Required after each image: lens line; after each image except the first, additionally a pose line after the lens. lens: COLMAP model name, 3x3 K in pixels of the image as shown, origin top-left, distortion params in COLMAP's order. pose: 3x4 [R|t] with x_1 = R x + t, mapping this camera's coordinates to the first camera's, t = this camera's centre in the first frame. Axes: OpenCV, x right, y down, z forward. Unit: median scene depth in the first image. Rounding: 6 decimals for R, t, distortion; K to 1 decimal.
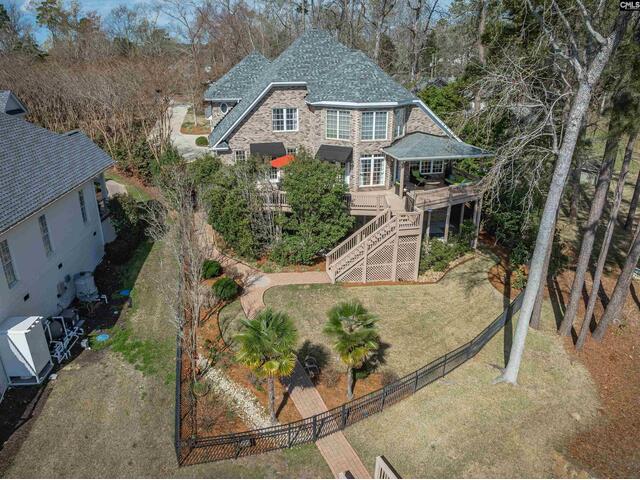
lens RADIAL K [[457.8, 0, 320.0], [0, 457.8, 240.0], [0, 0, 1]] dist [-0.044242, 0.003187]
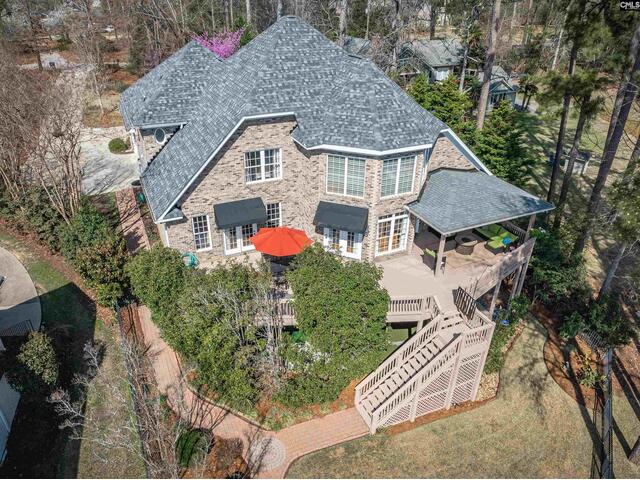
lens RADIAL K [[457.8, 0, 320.0], [0, 457.8, 240.0], [0, 0, 1]] dist [-0.044242, 0.003187]
pose [[0.981580, -0.081442, 0.172823, -0.122491], [0.057185, 0.988362, 0.140964, -0.251062], [-0.182292, -0.128485, 0.974813, 0.317990]]
